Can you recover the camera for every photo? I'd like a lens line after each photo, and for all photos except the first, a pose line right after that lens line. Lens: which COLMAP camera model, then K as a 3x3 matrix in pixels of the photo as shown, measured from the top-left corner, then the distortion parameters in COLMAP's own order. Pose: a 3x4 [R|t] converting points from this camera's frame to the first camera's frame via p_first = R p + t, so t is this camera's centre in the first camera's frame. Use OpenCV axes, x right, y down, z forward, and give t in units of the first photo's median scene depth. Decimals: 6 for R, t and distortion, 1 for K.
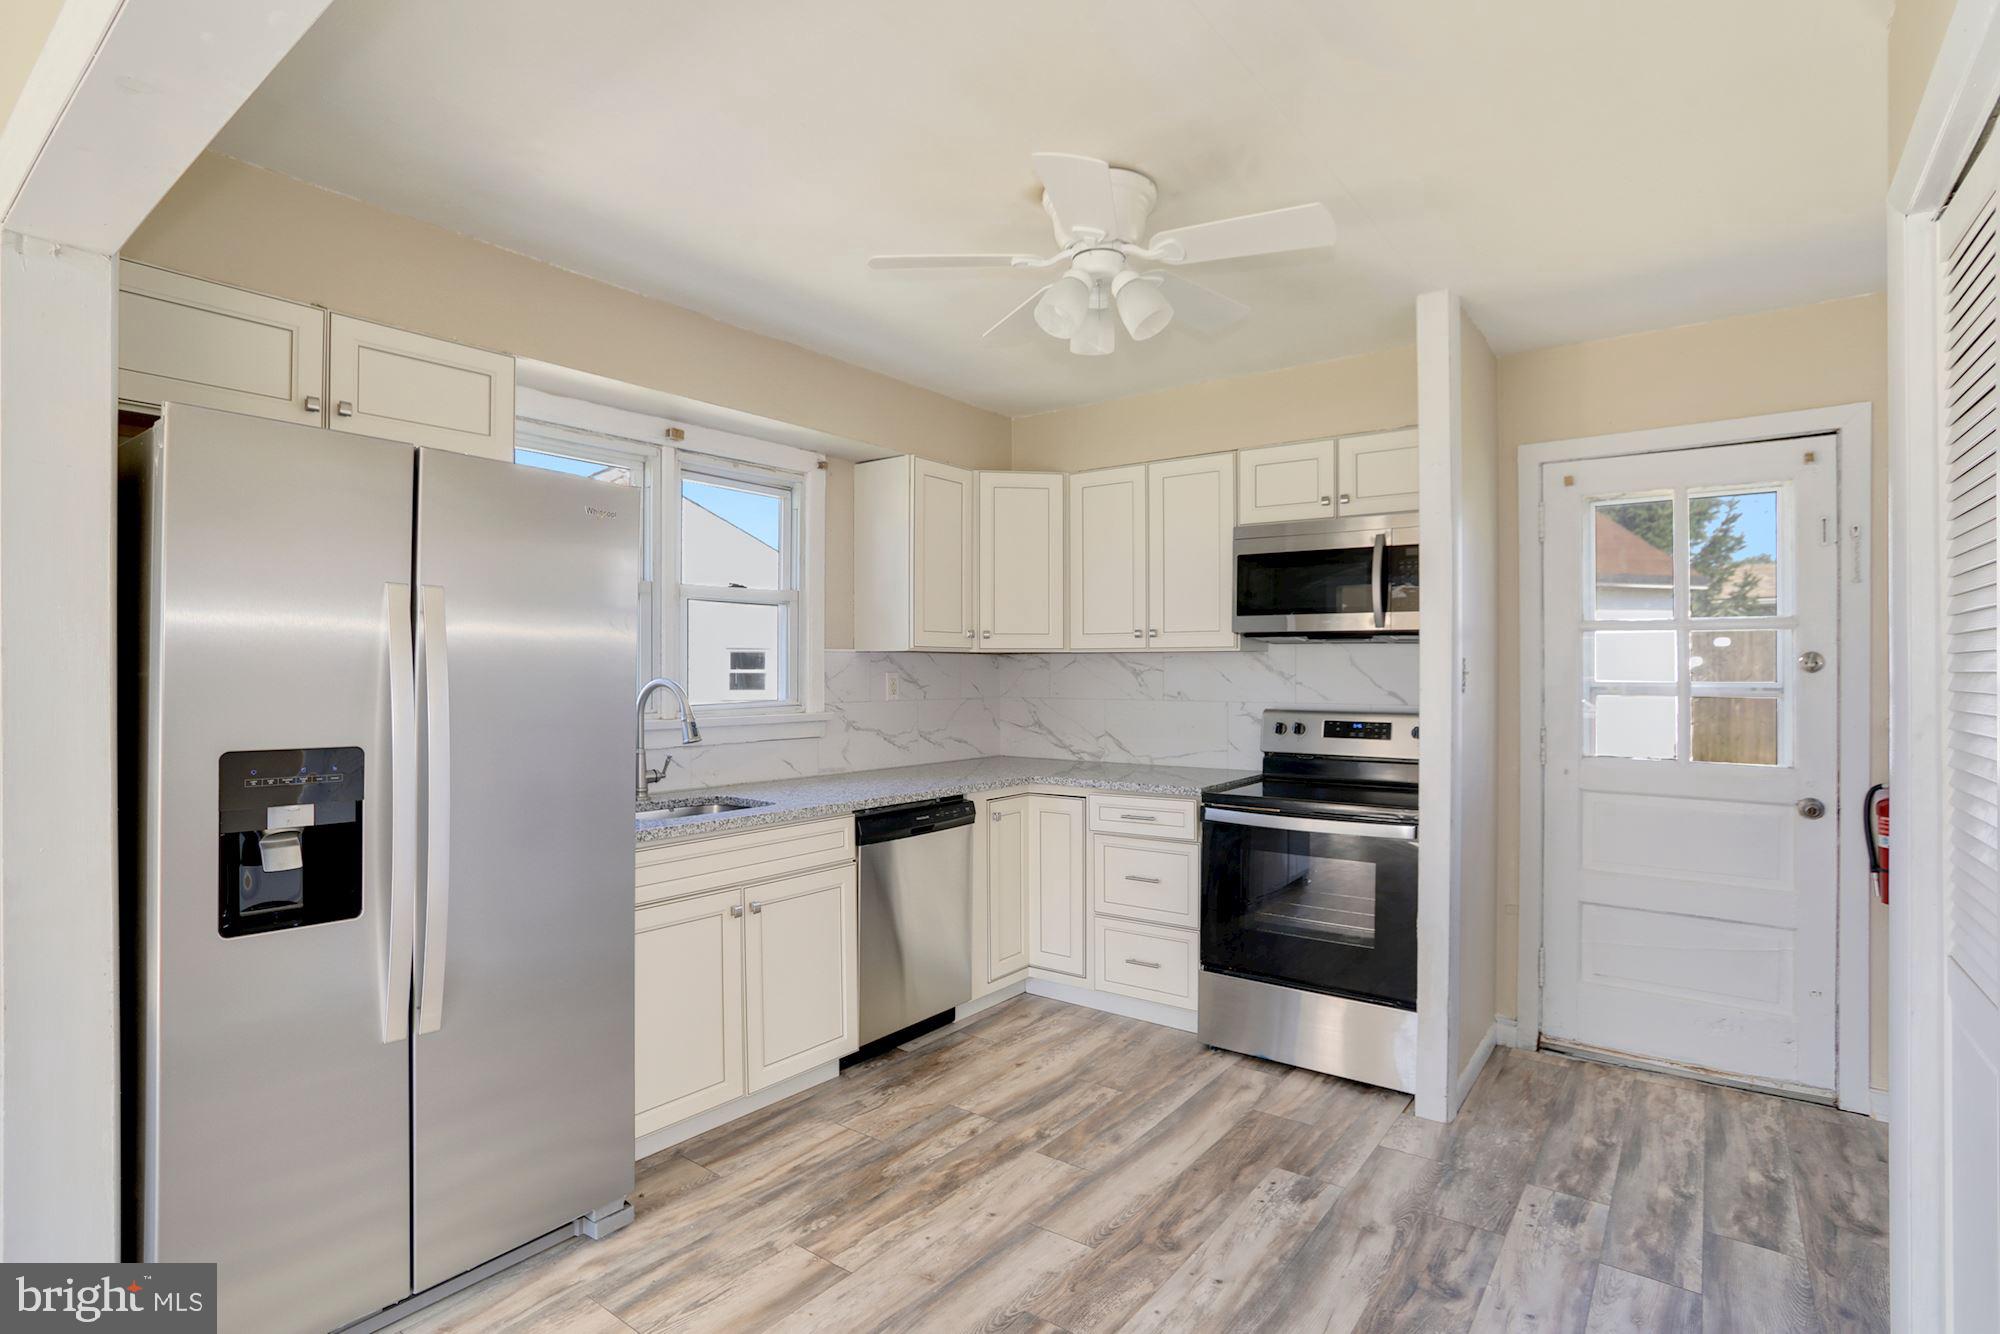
lens RADIAL K [[977.2, 0, 974.4], [0, 977.2, 679.6], [0, 0, 1]] dist [-0.062878, 0.020595]
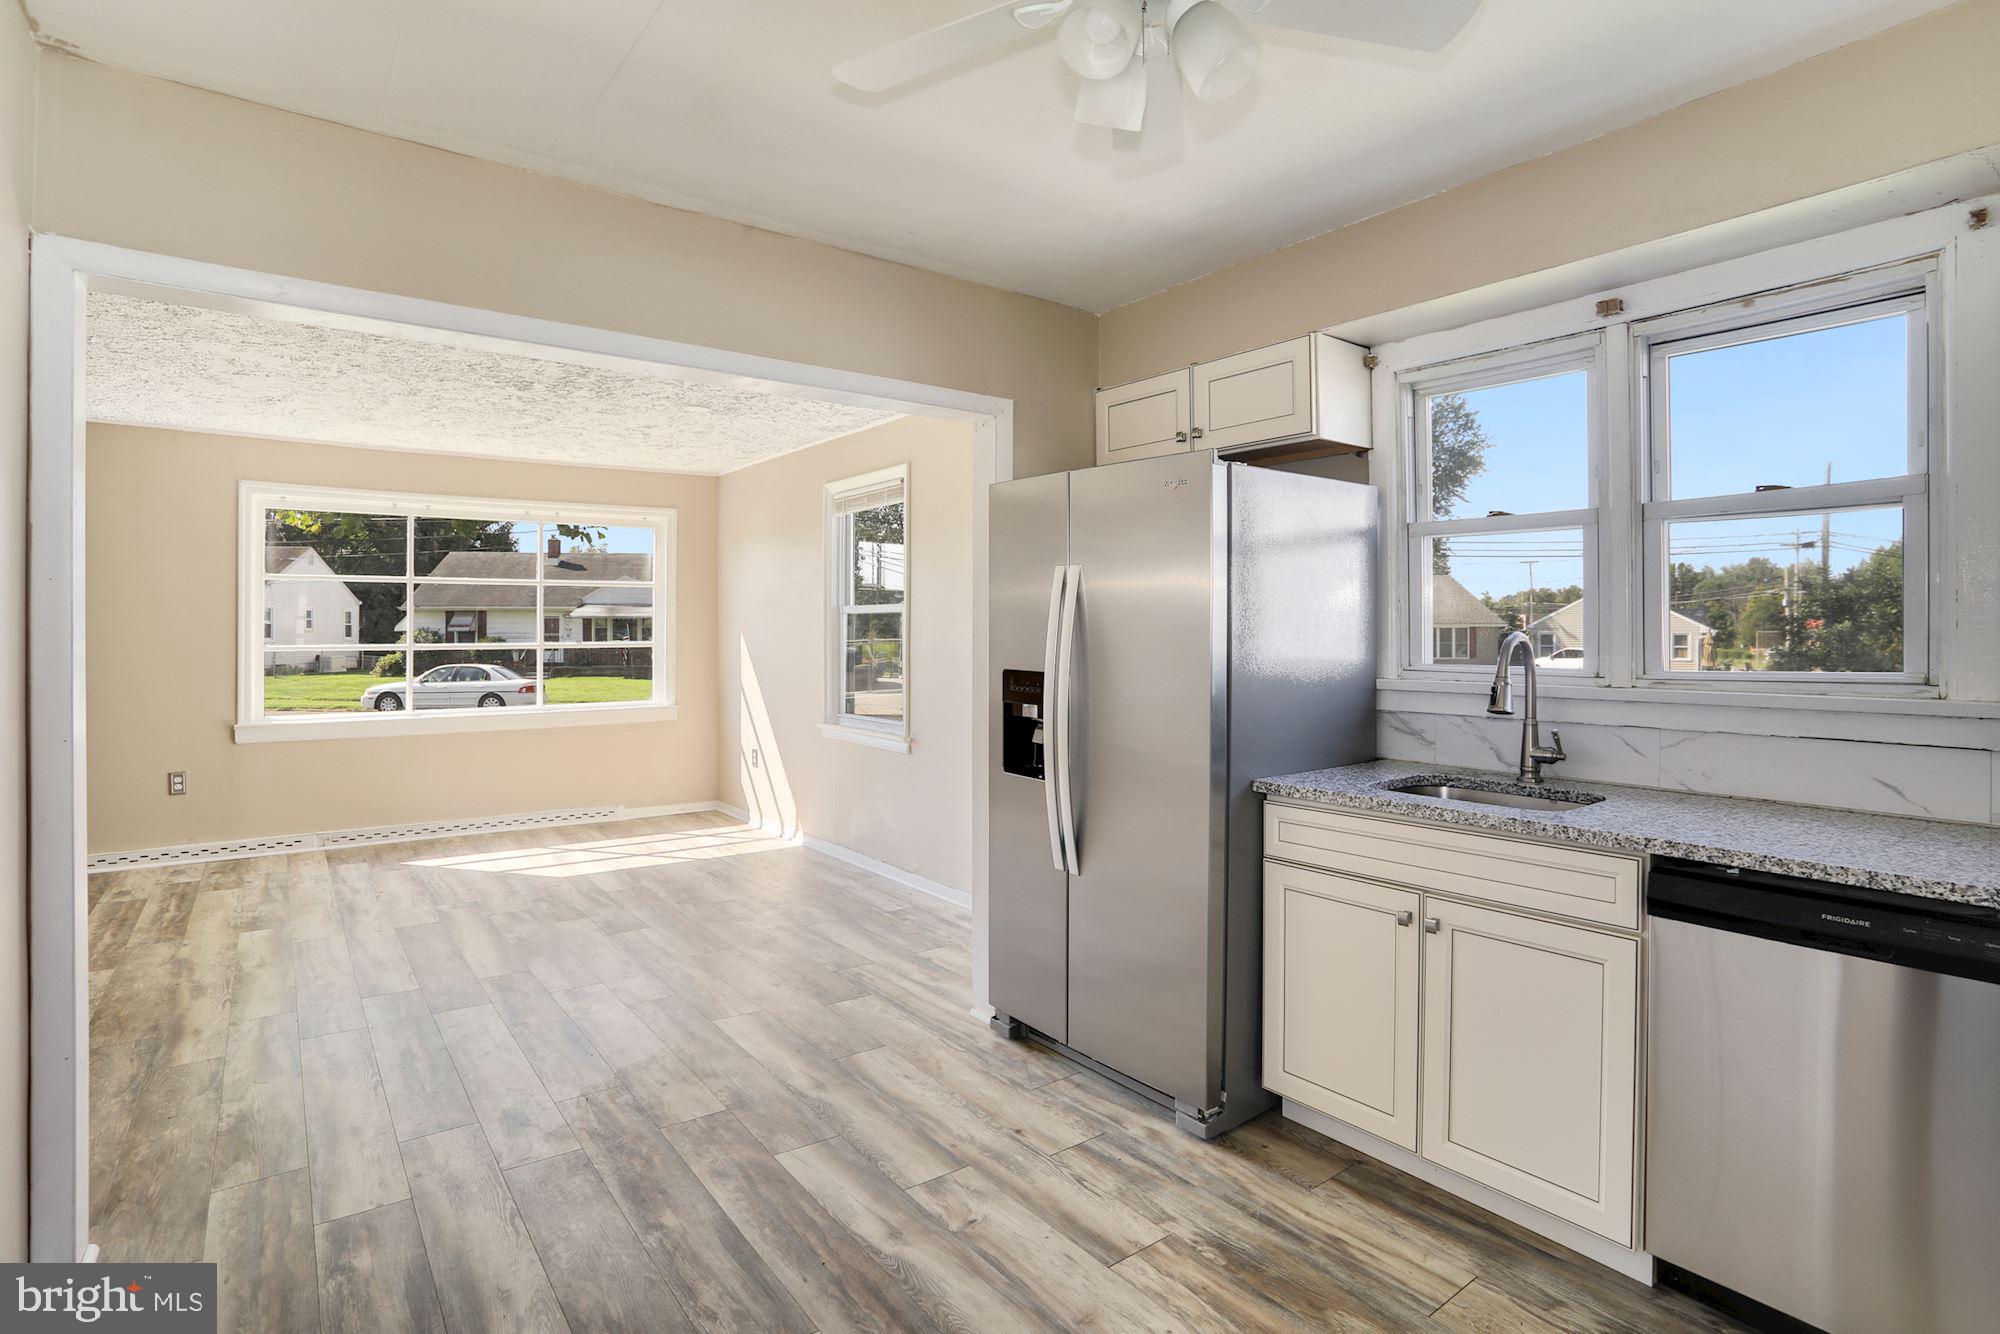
lens RADIAL K [[977.2, 0, 1001.7], [0, 977.2, 632.9], [0, 0, 1]] dist [-0.062878, 0.020595]
pose [[-0.242085, -0.000245, -0.970255, 0.596600], [-0.008313, 0.999964, 0.001822, 0.001241], [0.970219, 0.008507, -0.242078, 0.835443]]
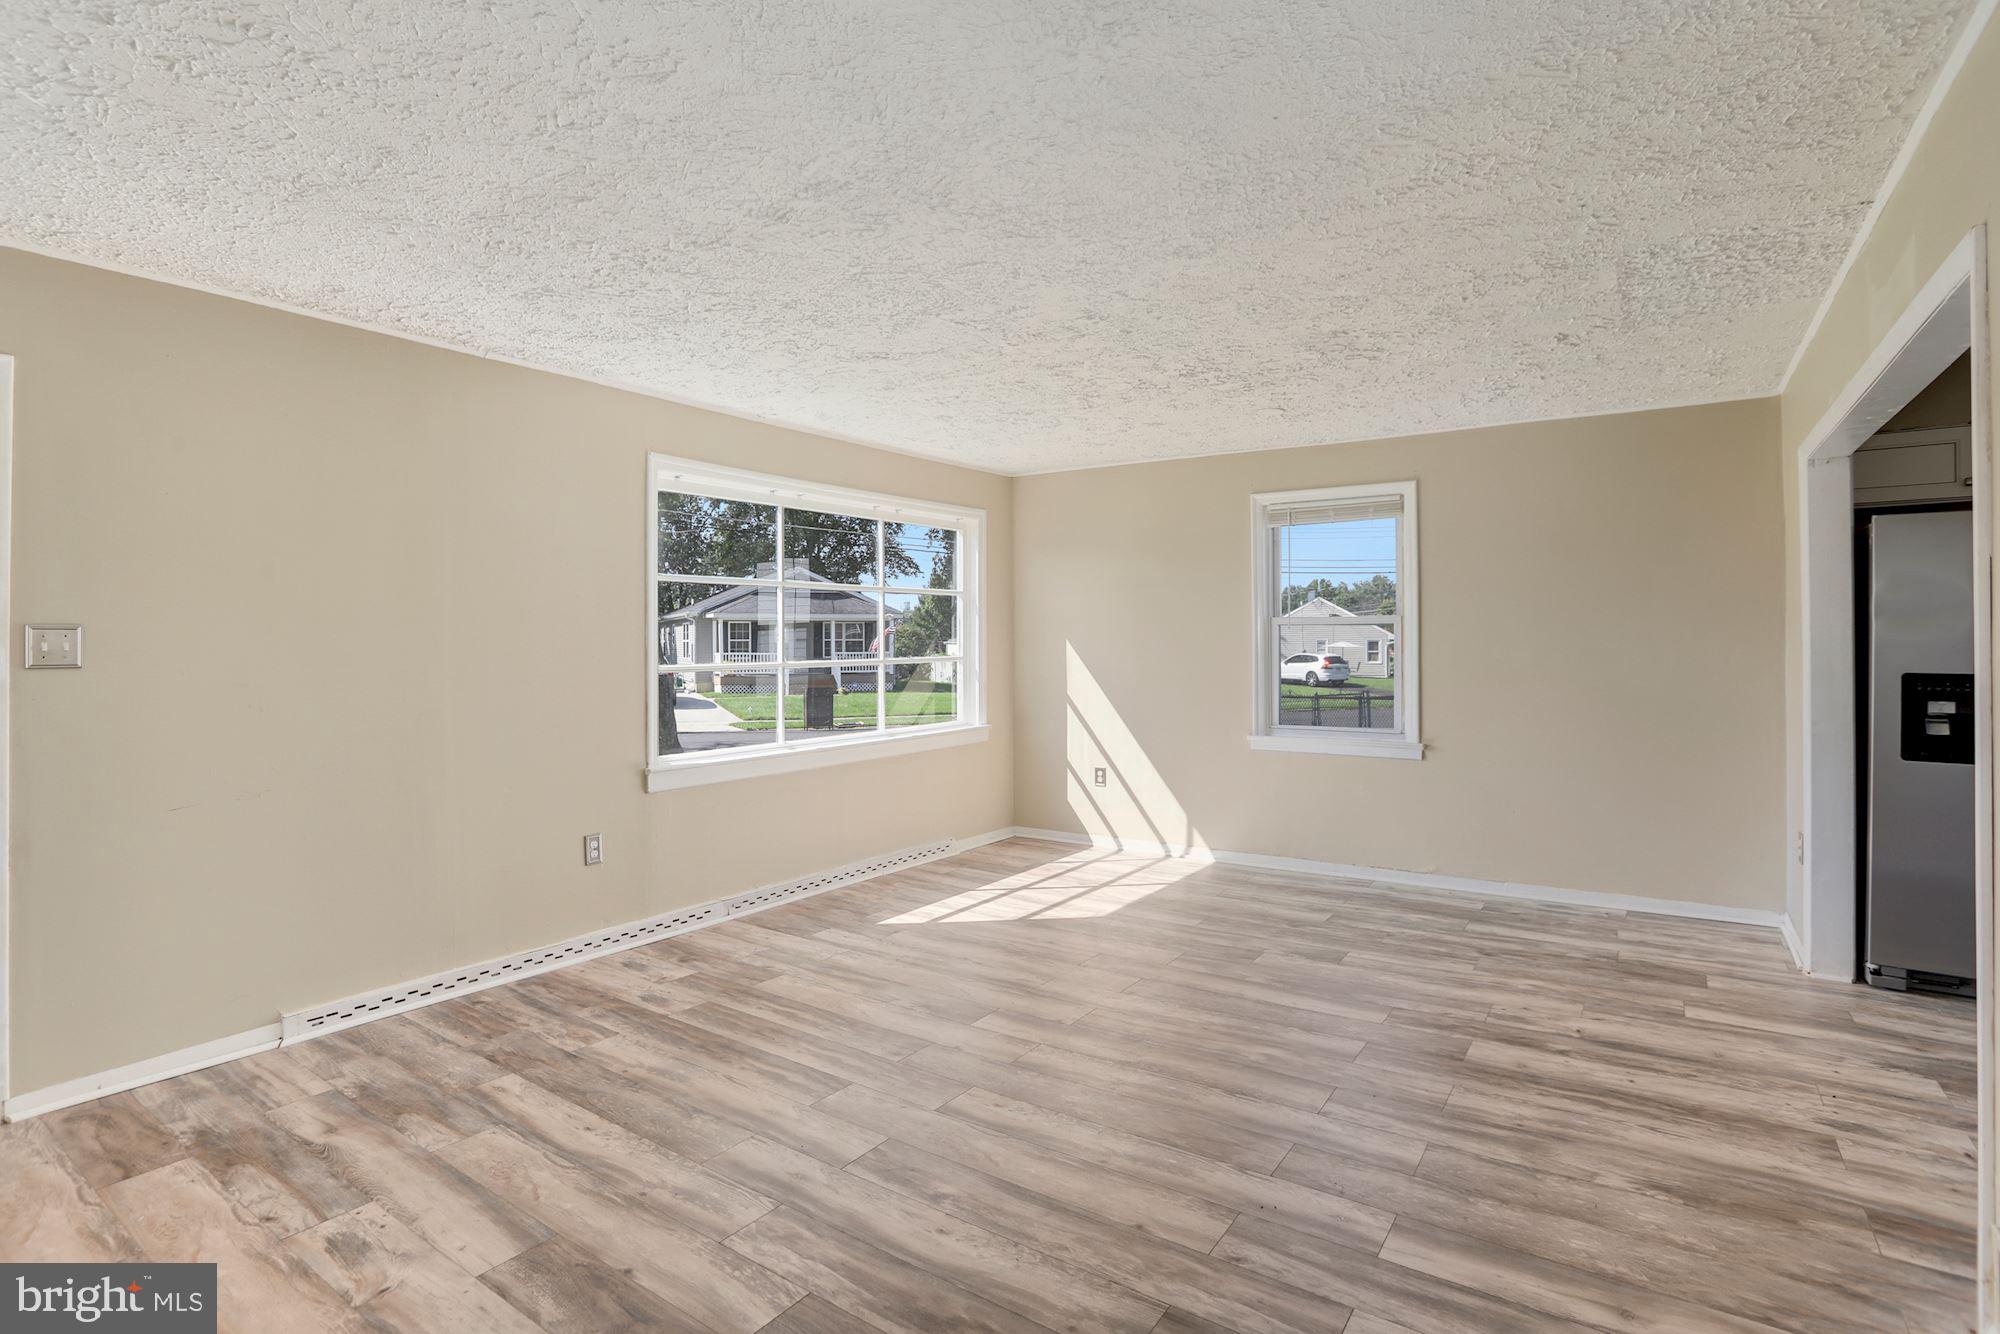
lens RADIAL K [[977.2, 0, 1000.1], [0, 977.2, 630.7], [0, 0, 1]] dist [-0.062878, 0.020595]
pose [[0.059335, -0.011188, -0.998175, 0.675970], [-0.003872, 0.999927, -0.011438, 0.006532], [0.998231, 0.004543, 0.059288, -0.656421]]
